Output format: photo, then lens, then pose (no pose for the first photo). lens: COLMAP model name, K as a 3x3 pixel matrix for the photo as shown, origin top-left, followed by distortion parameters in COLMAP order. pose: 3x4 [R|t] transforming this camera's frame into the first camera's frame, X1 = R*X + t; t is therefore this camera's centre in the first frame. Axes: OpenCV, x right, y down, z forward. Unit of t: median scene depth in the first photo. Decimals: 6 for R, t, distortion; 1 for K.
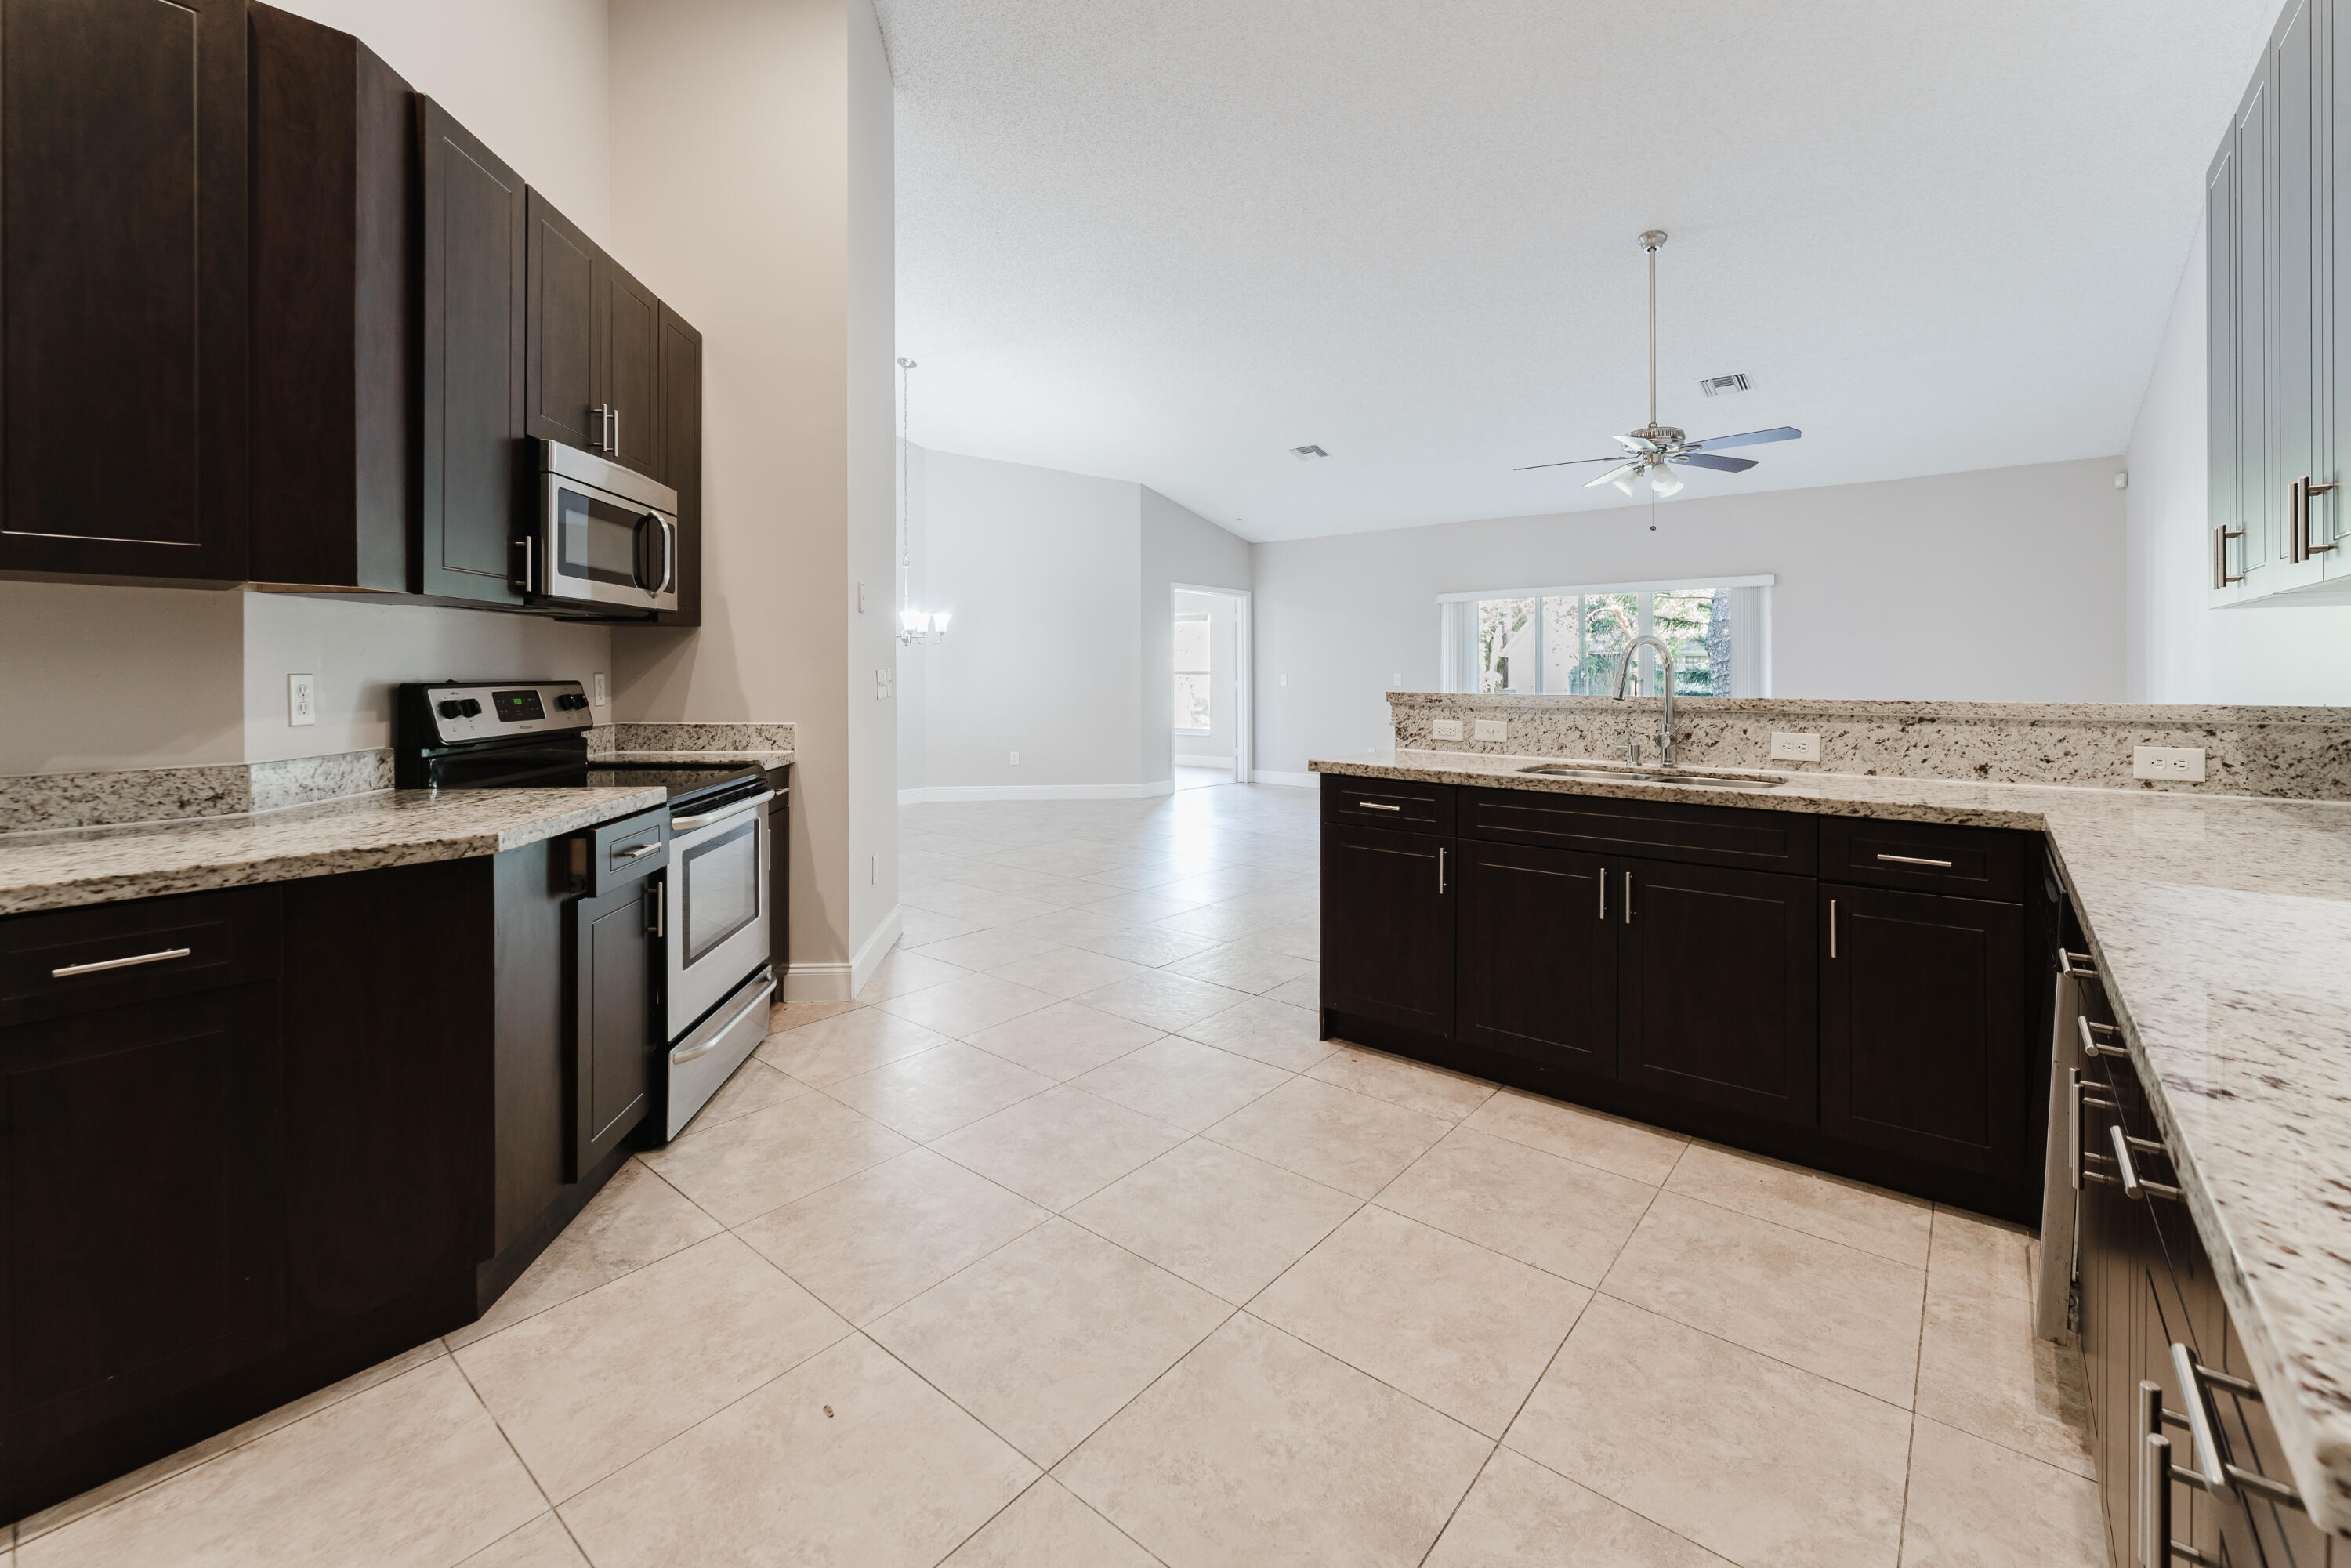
lens RADIAL K [[979.8, 0, 1183.5], [0, 979.8, 671.1], [0, 0, 1]] dist [-0.002682, -0.000220]
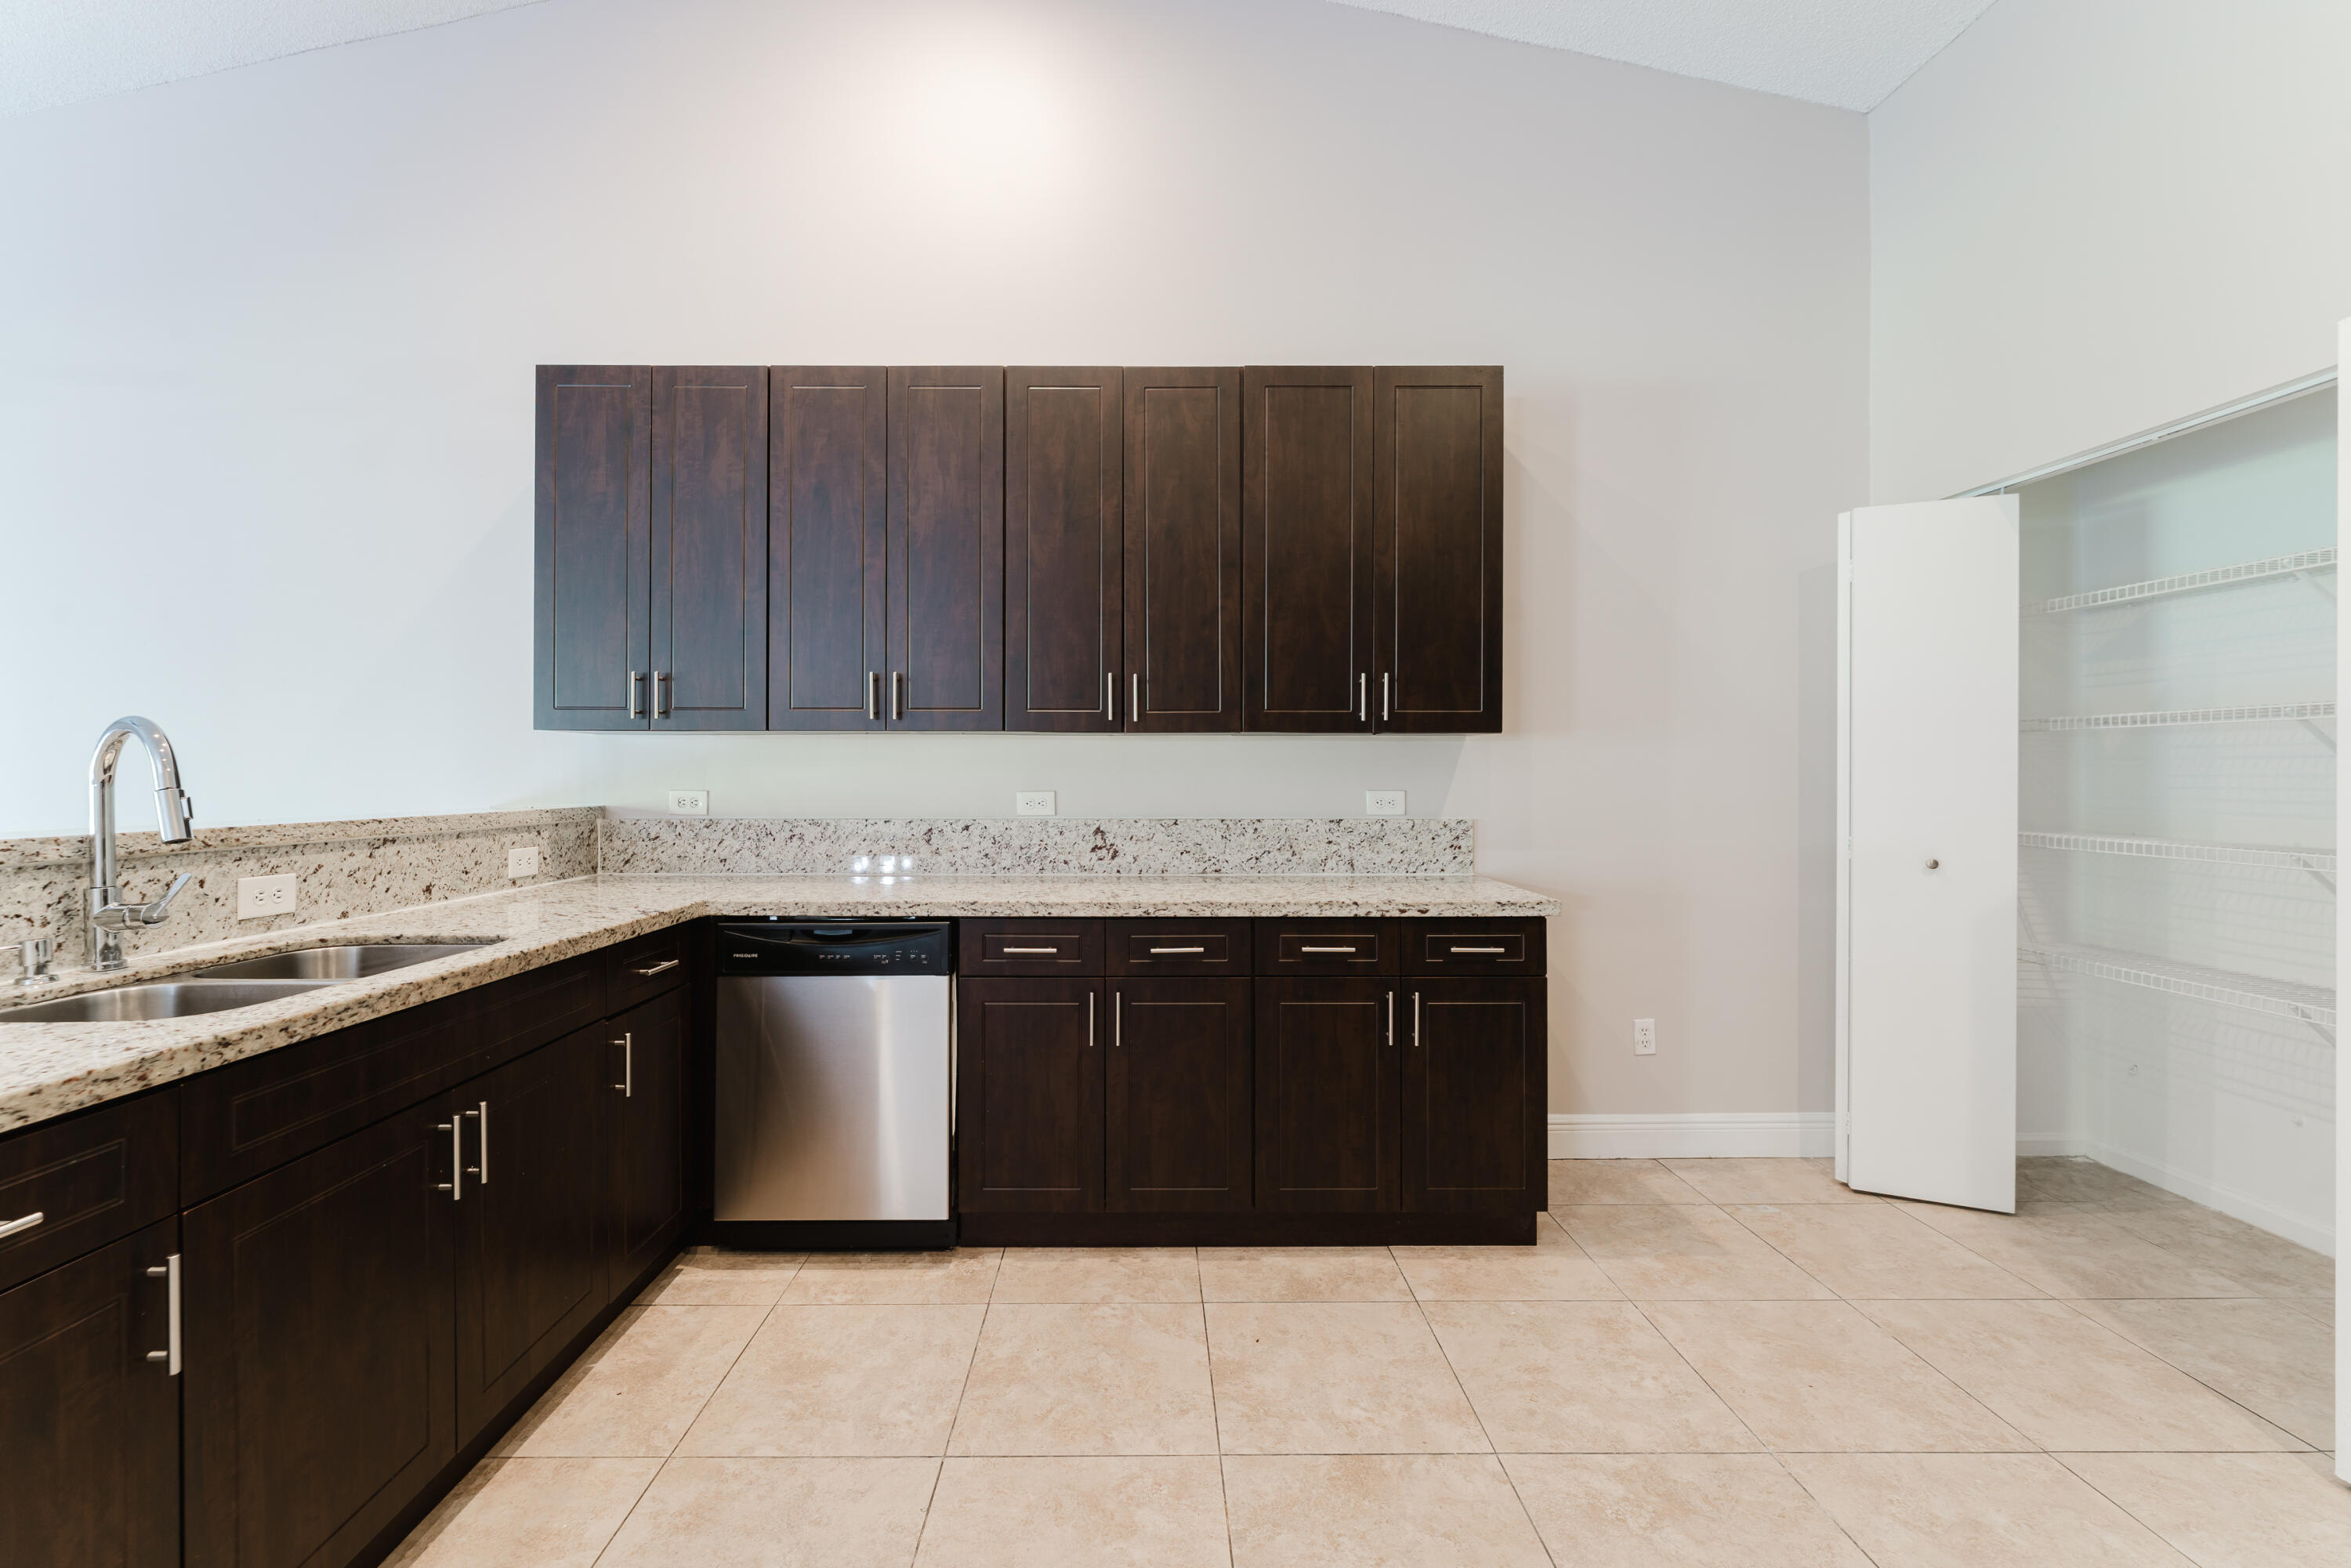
lens RADIAL K [[947.2, 0, 1138.0], [0, 947.2, 773.7], [0, 0, 1]] dist [-0.002789, -0.000355]
pose [[-0.626220, 0.002413, 0.779643, -0.284113], [0.000566, 0.999996, -0.002641, -0.005389], [-0.779646, -0.001213, -0.626219, 1.036152]]
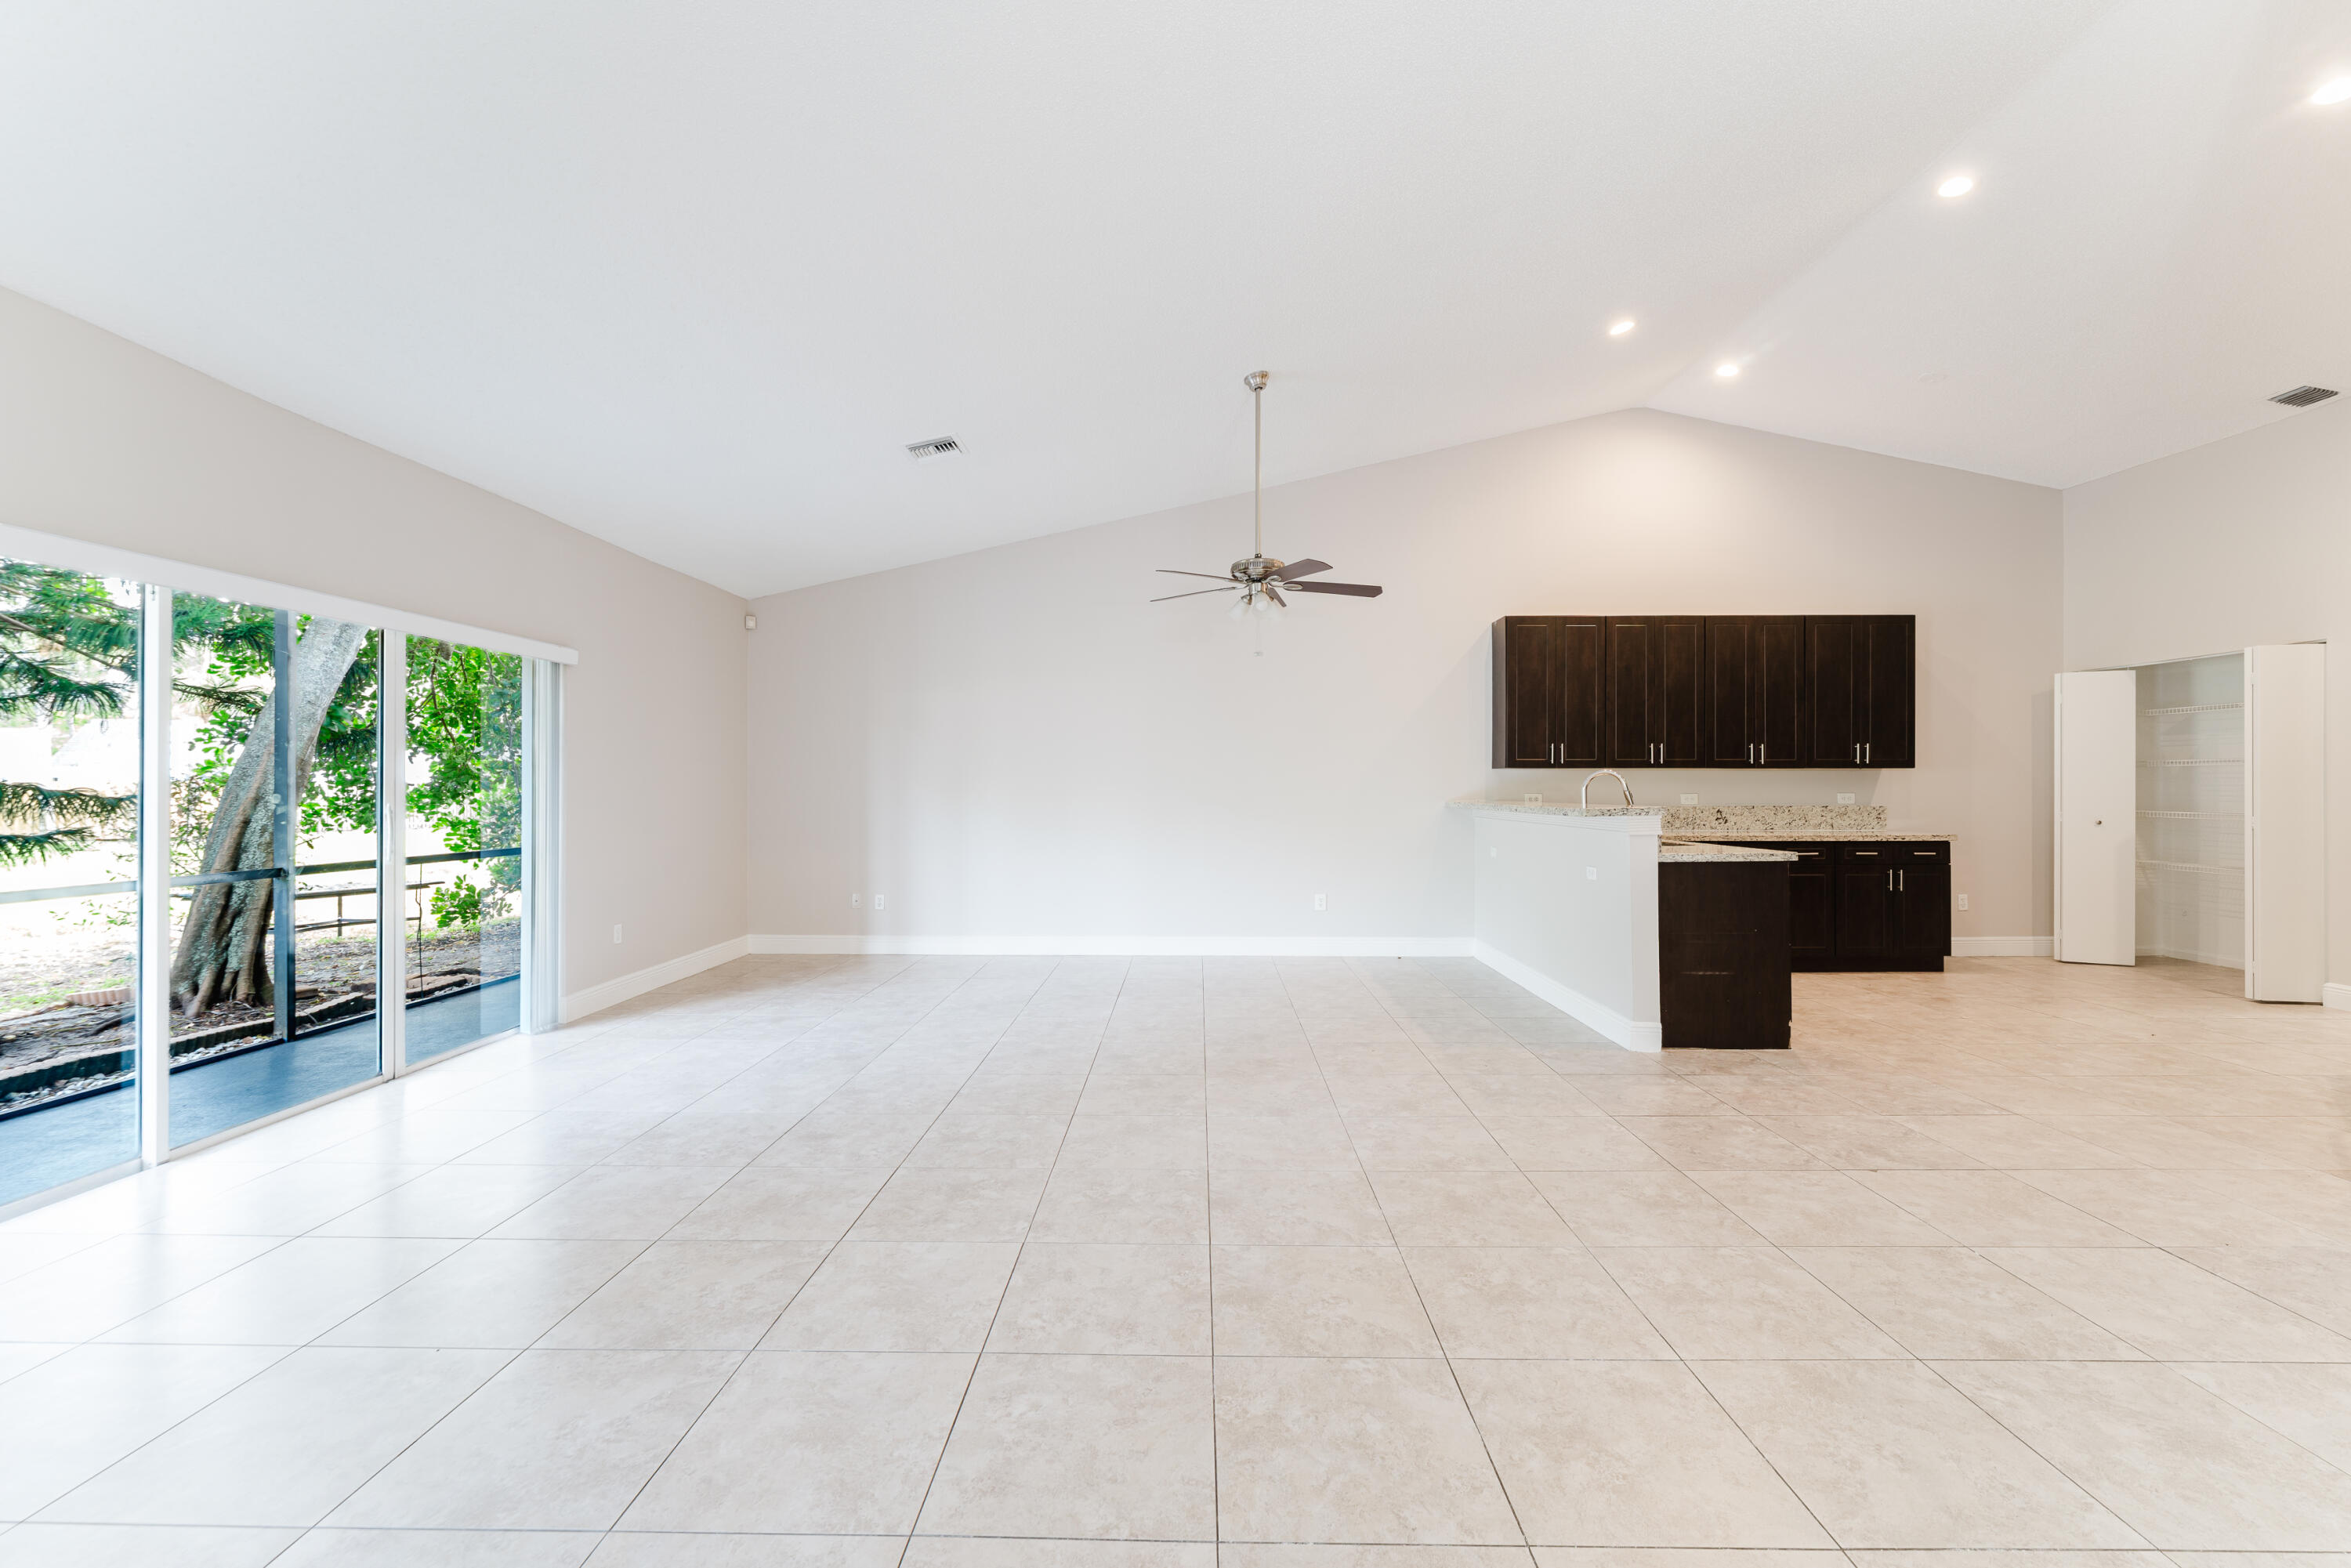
lens RADIAL K [[928.3, 0, 1175.5], [0, 928.3, 784.0], [0, 0, 1]] dist [-0.001285, 0.000096]
pose [[-0.611671, 0.004146, 0.791101, -0.466023], [0.001183, 0.999990, -0.004326, -0.003815], [-0.791111, -0.001710, -0.611670, 3.111113]]
